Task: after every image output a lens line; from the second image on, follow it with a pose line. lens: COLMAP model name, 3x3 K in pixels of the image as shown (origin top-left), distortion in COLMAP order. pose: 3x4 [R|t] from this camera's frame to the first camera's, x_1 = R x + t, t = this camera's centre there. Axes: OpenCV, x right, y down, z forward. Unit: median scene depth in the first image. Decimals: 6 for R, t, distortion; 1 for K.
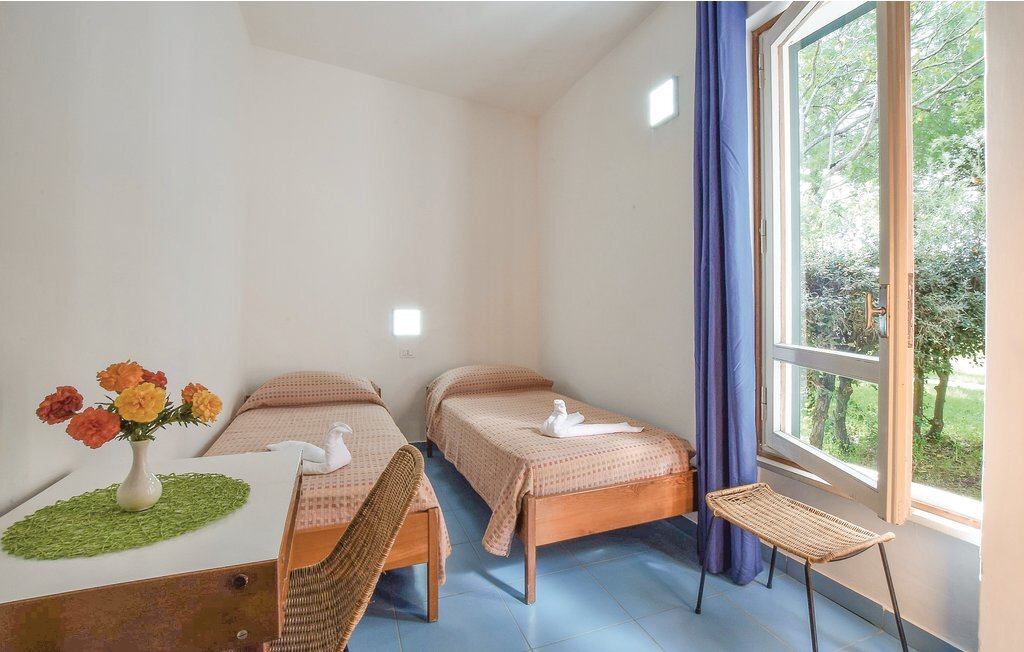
lens RADIAL K [[454.0, 0, 512.0], [0, 454.0, 326.0], [0, 0, 1]] dist [-0.029620, 0.000023]
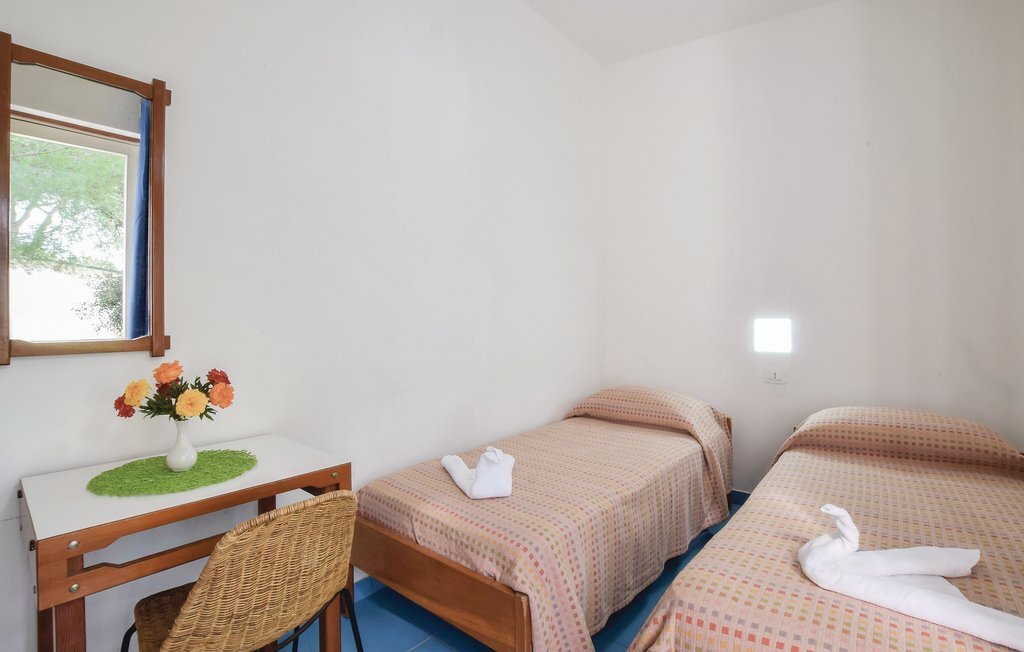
lens RADIAL K [[454.0, 0, 512.0], [0, 454.0, 326.0], [0, 0, 1]] dist [-0.029620, 0.000023]
pose [[0.497114, 0.003057, -0.867680, 0.399064], [-0.018854, 0.999796, -0.007279, -0.019865], [0.867480, 0.019978, 0.497070, 0.555692]]
